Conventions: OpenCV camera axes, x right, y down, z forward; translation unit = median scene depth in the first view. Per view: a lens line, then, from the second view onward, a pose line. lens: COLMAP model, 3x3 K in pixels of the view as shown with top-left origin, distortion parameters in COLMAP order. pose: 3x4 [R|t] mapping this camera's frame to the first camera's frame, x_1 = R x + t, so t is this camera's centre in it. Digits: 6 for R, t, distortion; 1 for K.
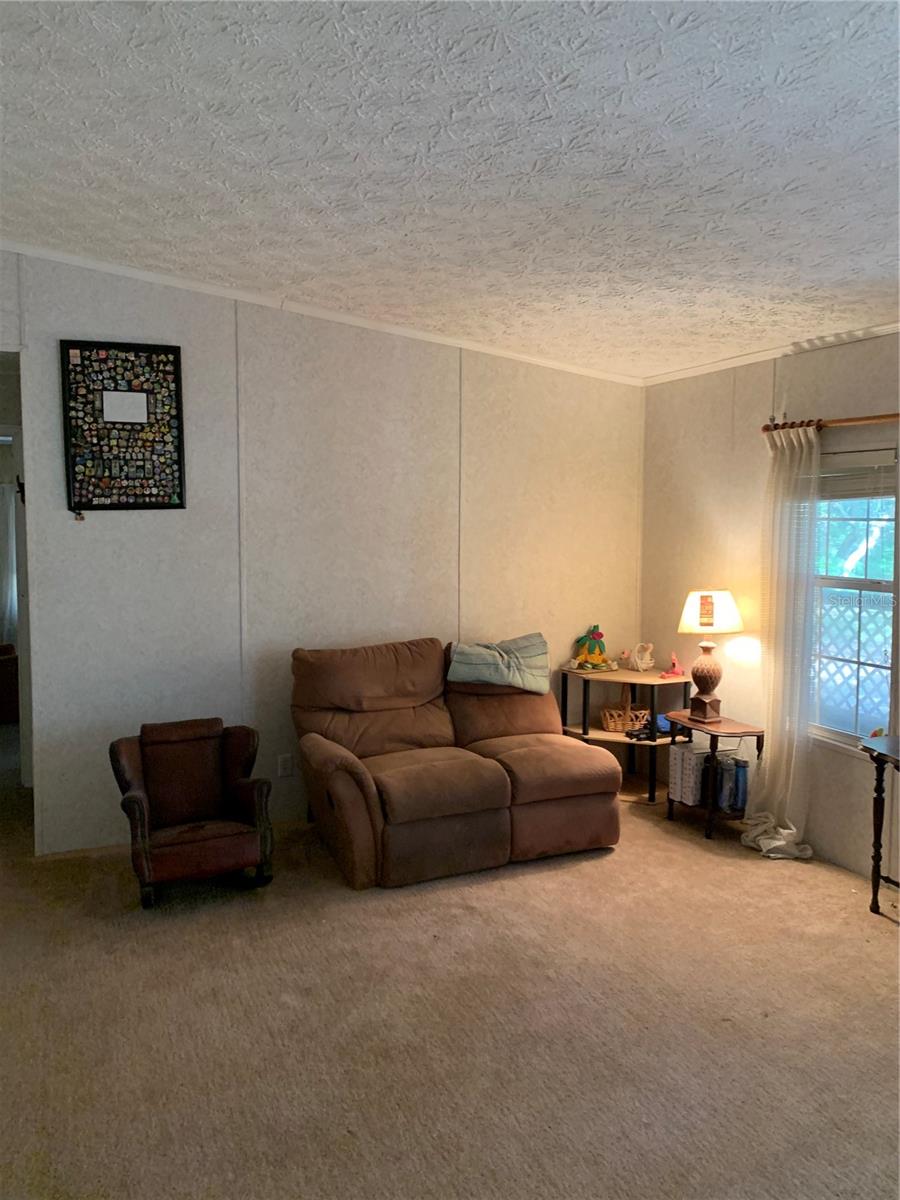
lens RADIAL K [[913.9, 0, 446.8], [0, 913.9, 589.7], [0, 0, 1]] dist [0.042008, -0.051613]
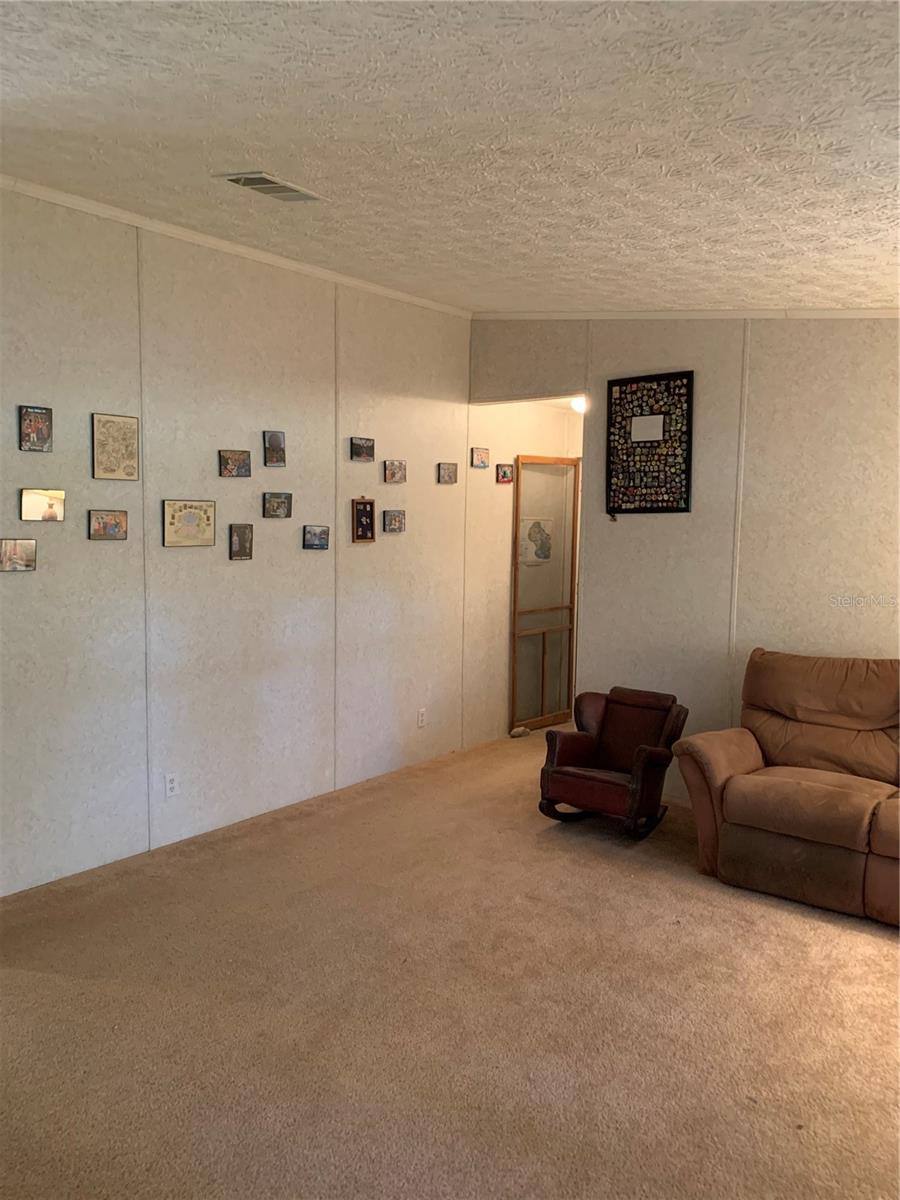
lens RADIAL K [[913.9, 0, 446.4], [0, 913.9, 606.1], [0, 0, 1]] dist [0.042008, -0.051613]
pose [[0.450896, 0.095711, -0.887430, 0.623658], [-0.080443, 0.994546, 0.066391, -0.024346], [0.888944, 0.041453, 0.456136, 0.220779]]
